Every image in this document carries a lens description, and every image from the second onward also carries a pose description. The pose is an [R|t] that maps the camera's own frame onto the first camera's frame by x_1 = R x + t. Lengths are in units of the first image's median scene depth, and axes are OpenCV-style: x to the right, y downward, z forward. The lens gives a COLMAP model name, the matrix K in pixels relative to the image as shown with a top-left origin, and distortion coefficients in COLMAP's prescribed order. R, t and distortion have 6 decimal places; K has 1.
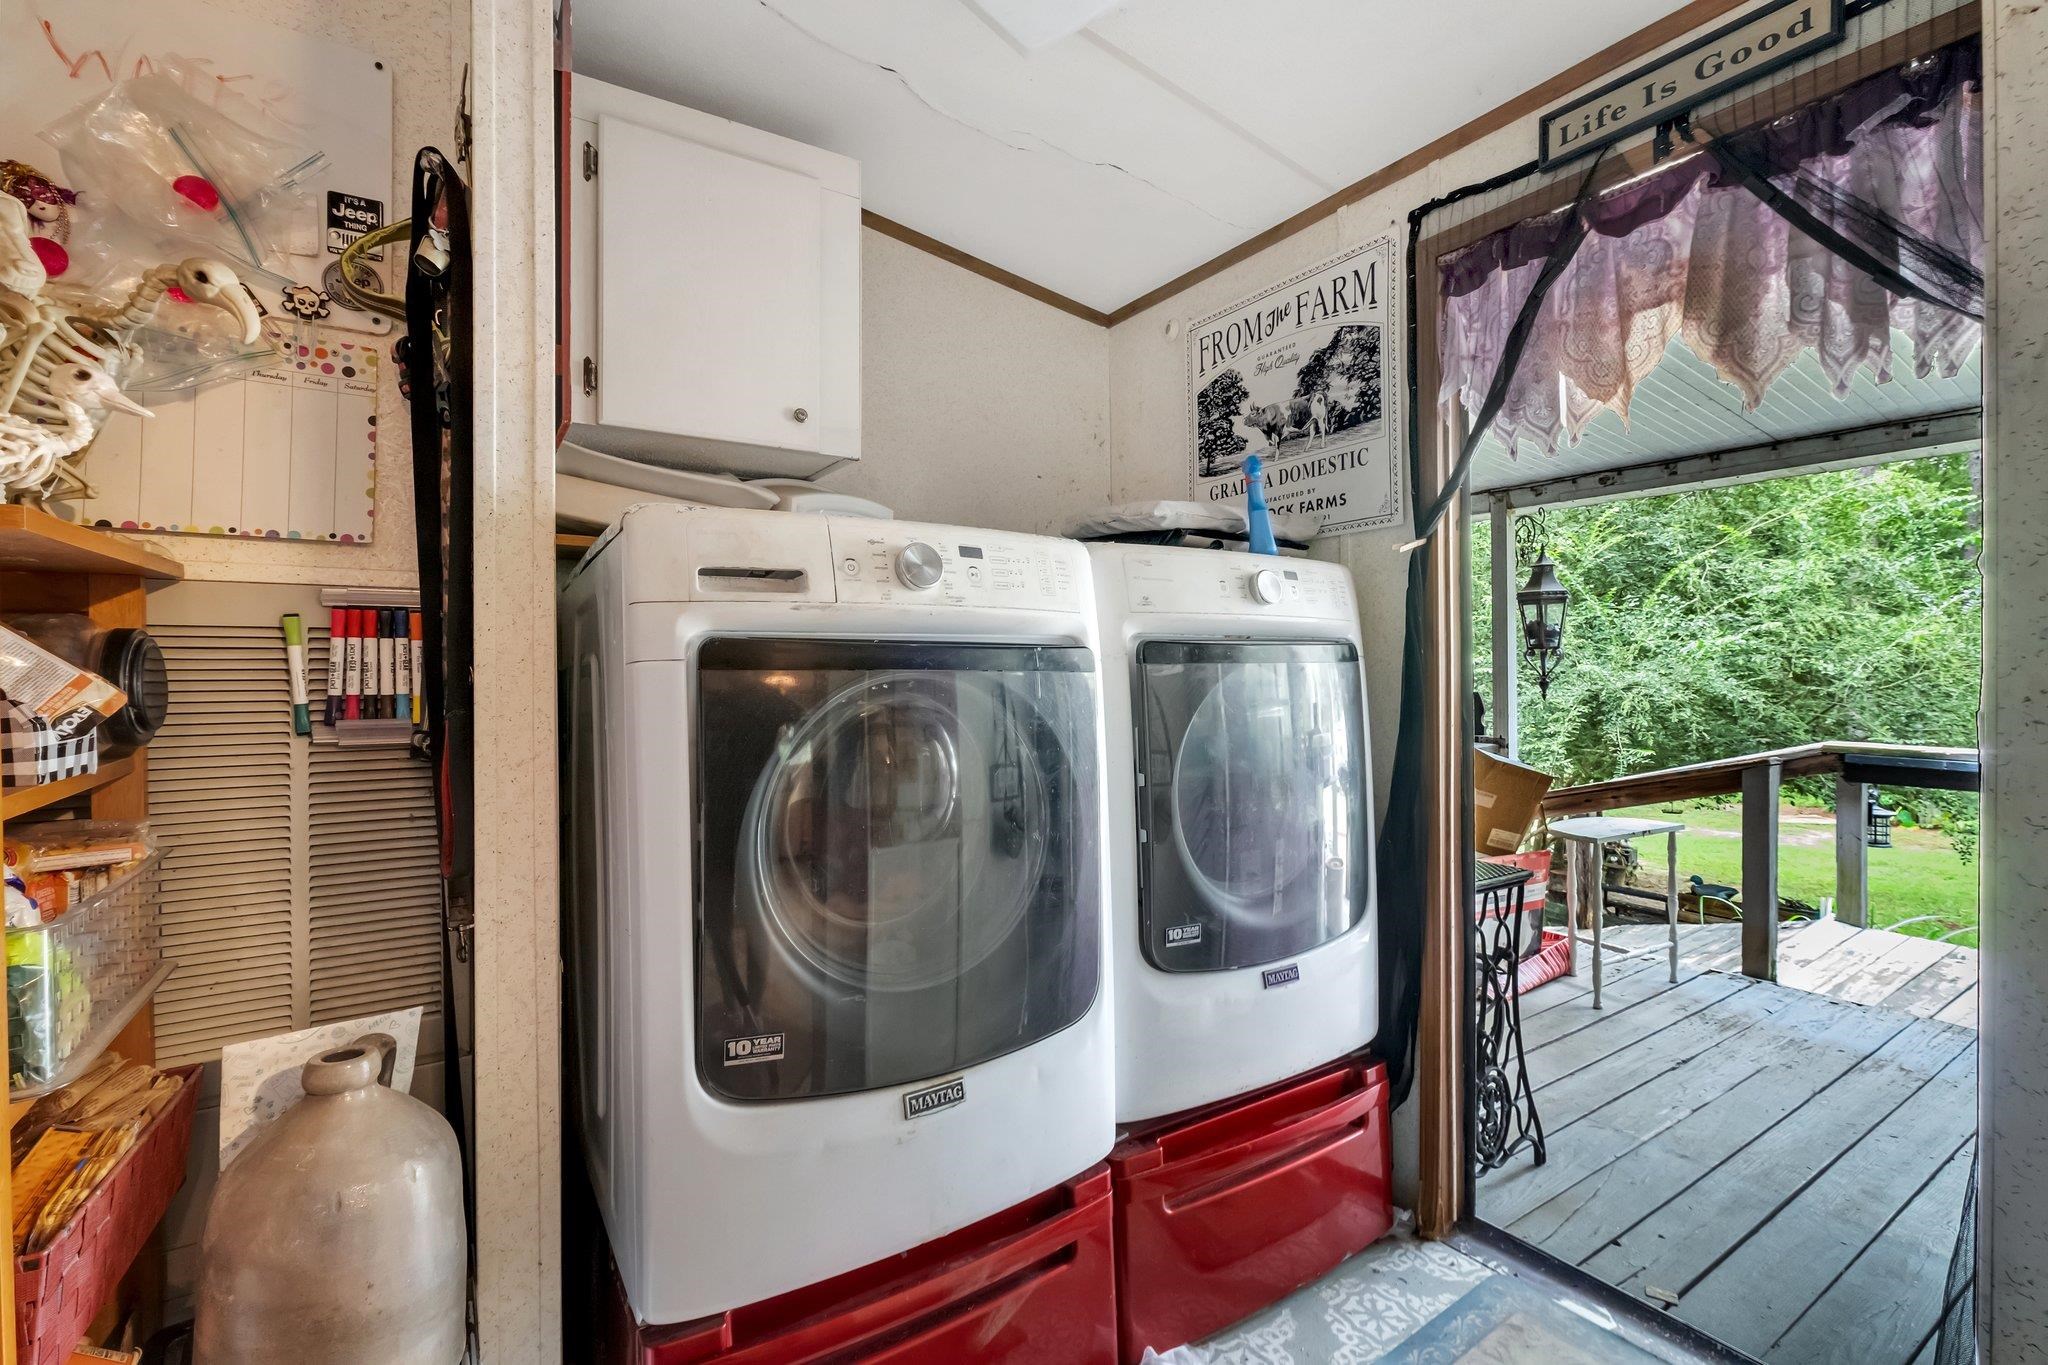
lens RADIAL K [[891.5, 0, 1022.6], [0, 891.5, 661.7], [0, 0, 1]] dist [-0.002349, -0.000427]
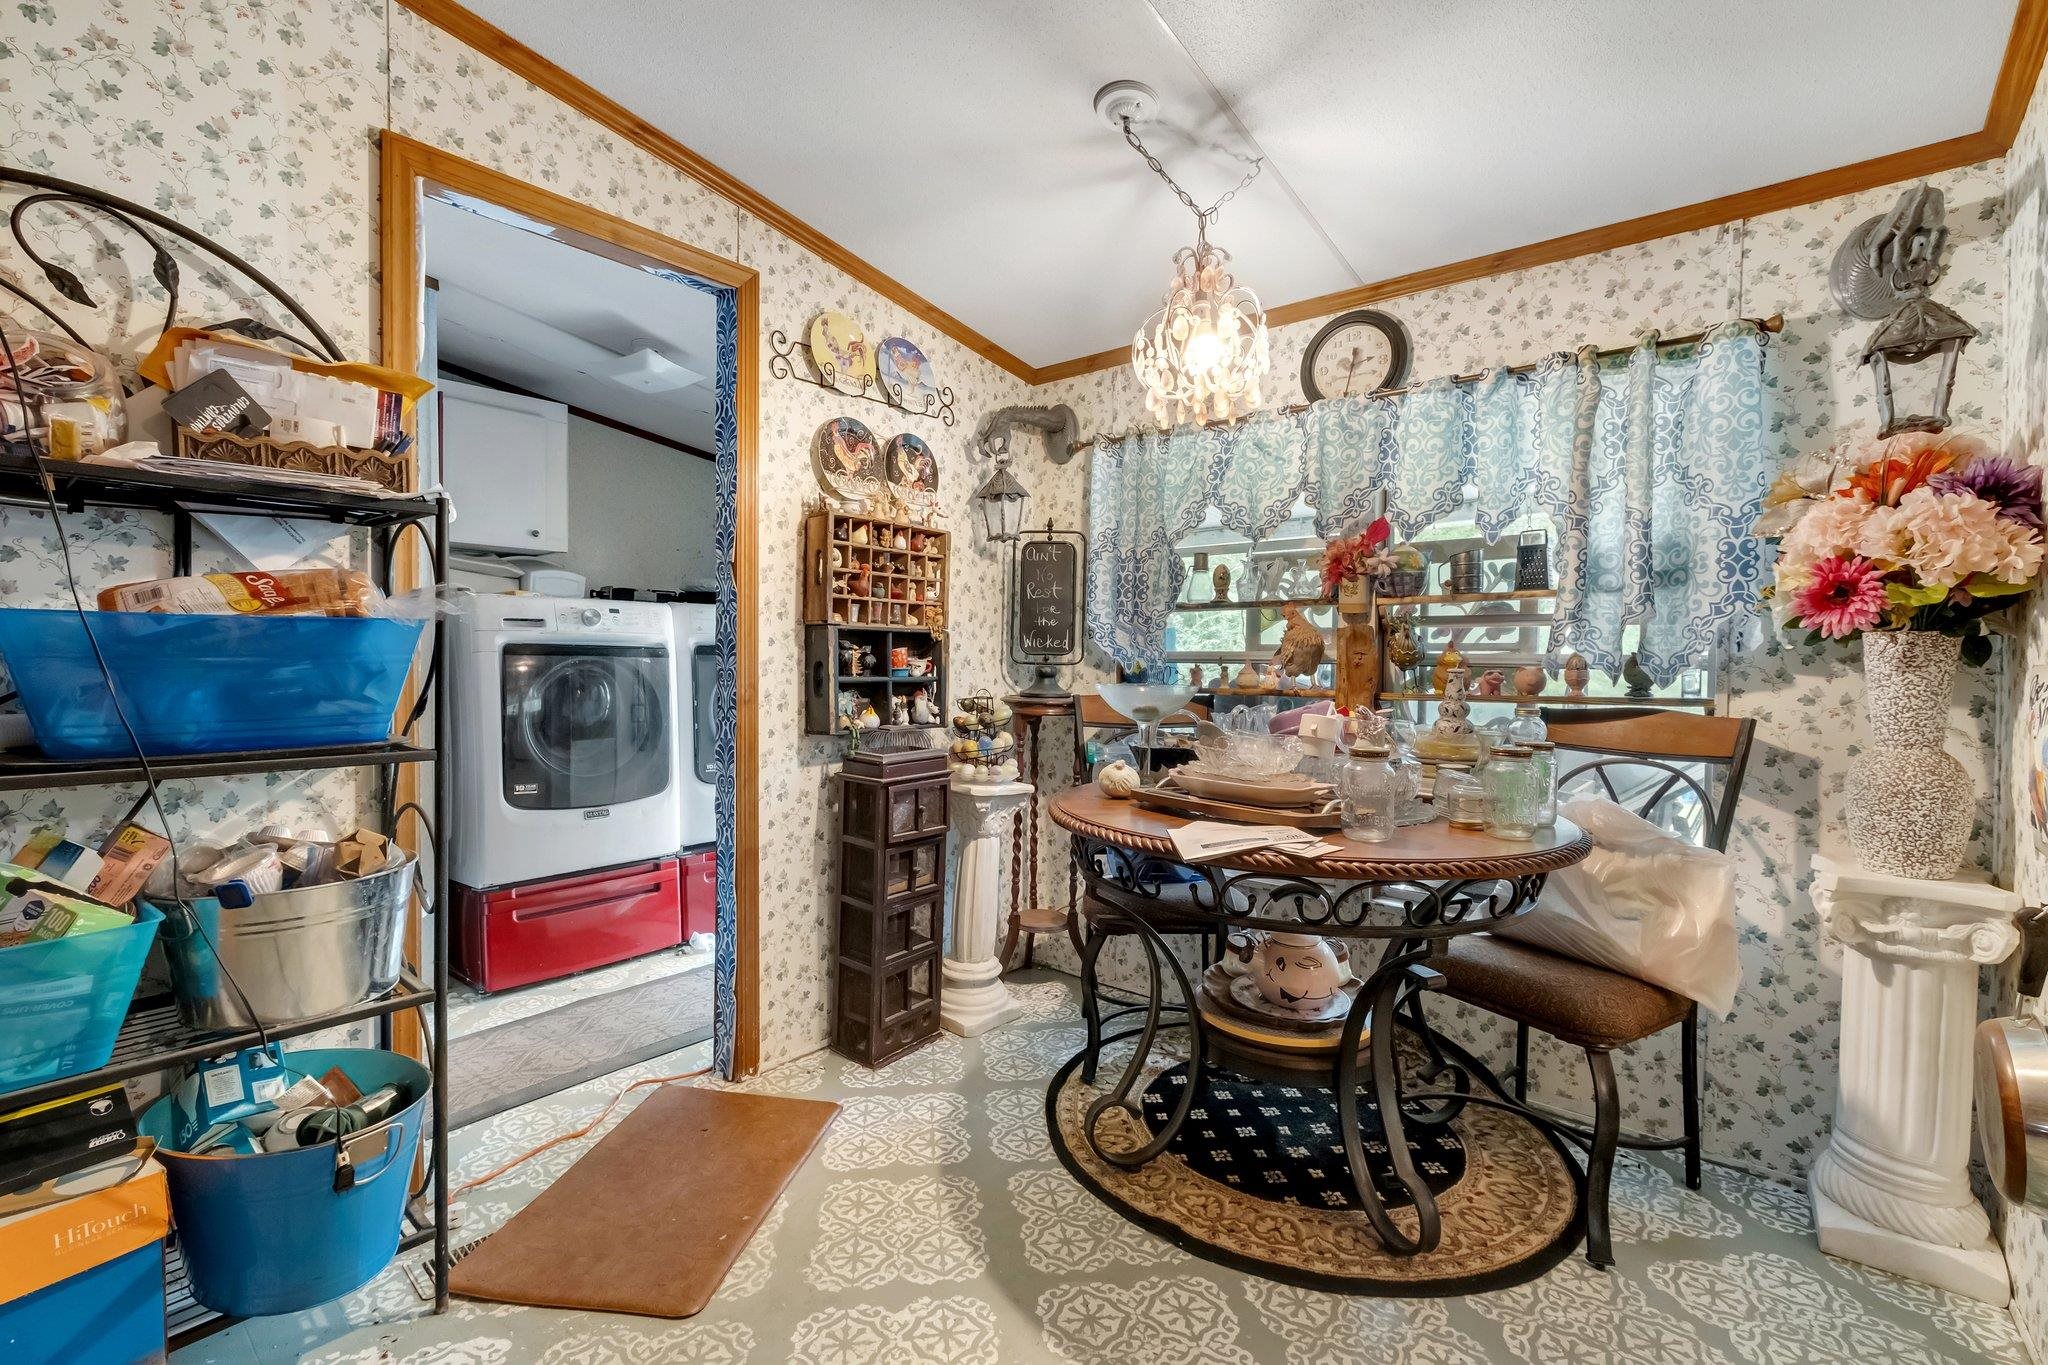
lens RADIAL K [[891.5, 0, 1021.6], [0, 891.5, 679.0], [0, 0, 1]] dist [-0.002349, -0.000427]
pose [[0.955192, 0.005815, 0.295928, 0.334530], [-0.012930, 0.999672, 0.022091, 0.001407], [-0.295703, -0.024928, 0.954955, -1.986677]]
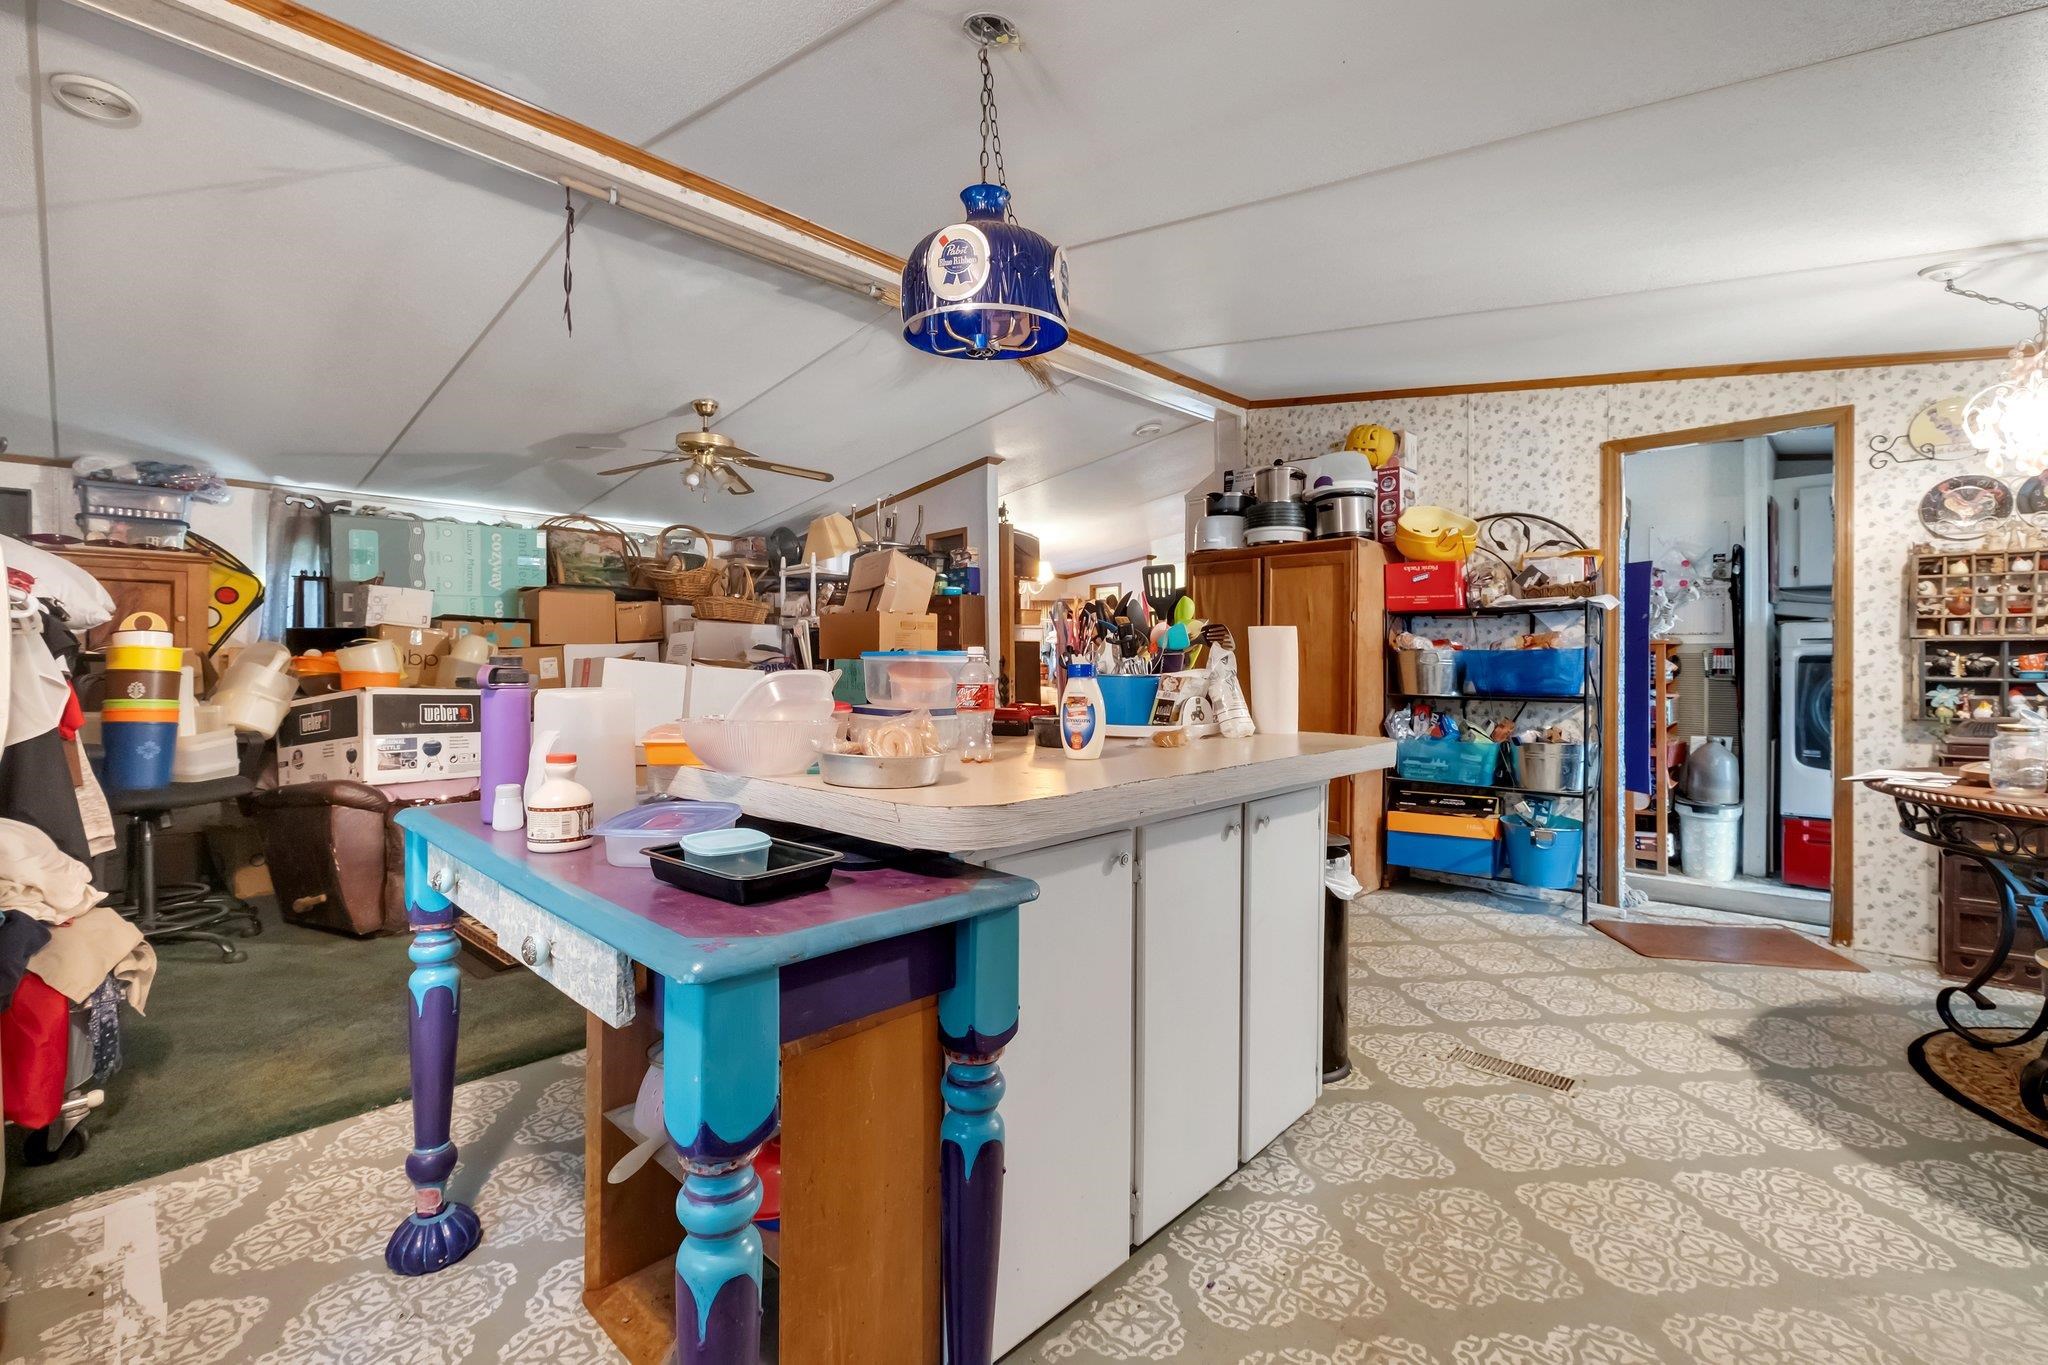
lens RADIAL K [[891.5, 0, 1027.1], [0, 891.5, 664.3], [0, 0, 1]] dist [-0.002349, -0.000427]
pose [[0.245931, 0.006551, -0.969265, 2.618585], [-0.001698, 0.999979, 0.006328, -0.004832], [0.969286, 0.000089, 0.245937, -3.324971]]
